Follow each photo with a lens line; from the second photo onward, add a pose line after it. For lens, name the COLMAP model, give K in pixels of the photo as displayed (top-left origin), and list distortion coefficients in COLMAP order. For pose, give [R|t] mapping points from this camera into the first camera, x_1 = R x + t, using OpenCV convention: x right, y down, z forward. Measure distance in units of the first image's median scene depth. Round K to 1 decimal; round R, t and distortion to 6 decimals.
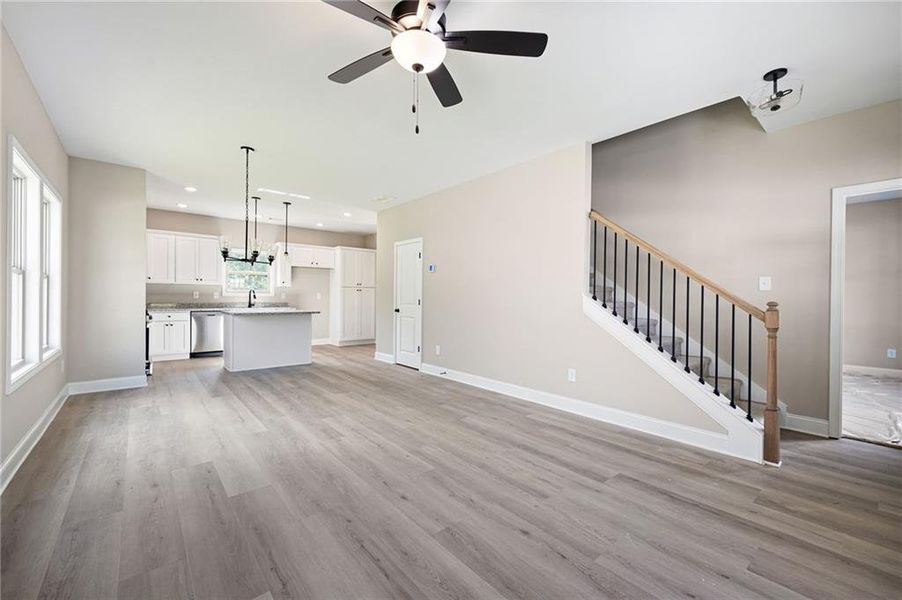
lens RADIAL K [[373.3, 0, 451.0], [0, 373.3, 300.0], [0, 0, 1]] dist [0.001045, 0.000161]
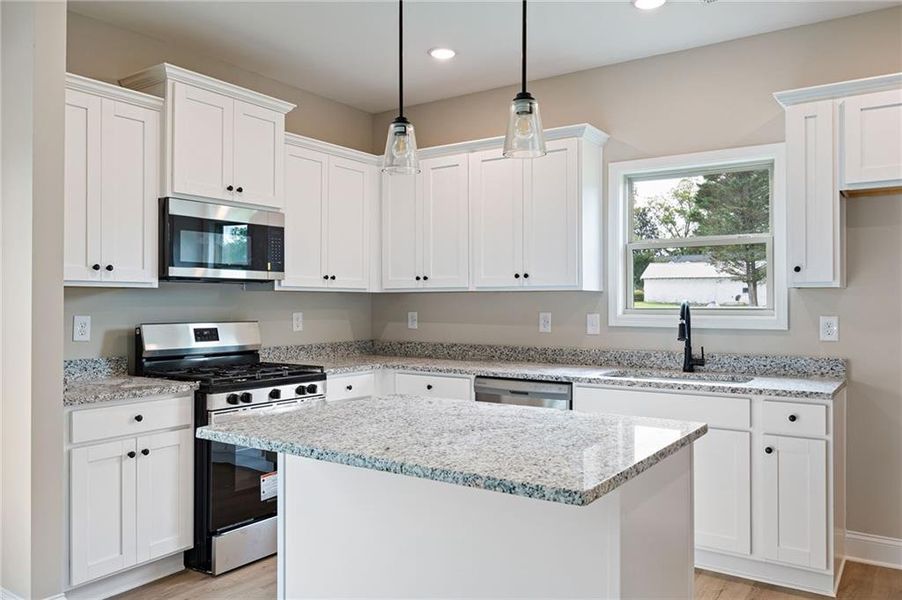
lens RADIAL K [[685.1, 0, 451.0], [0, 685.1, 300.0], [0, 0, 1]] dist [-0.006157, -0.004202]
pose [[0.263694, -0.015771, -0.964478, -0.123773], [-0.004061, 0.999839, -0.017459, -0.022009], [0.964598, 0.008521, 0.263587, 0.738575]]
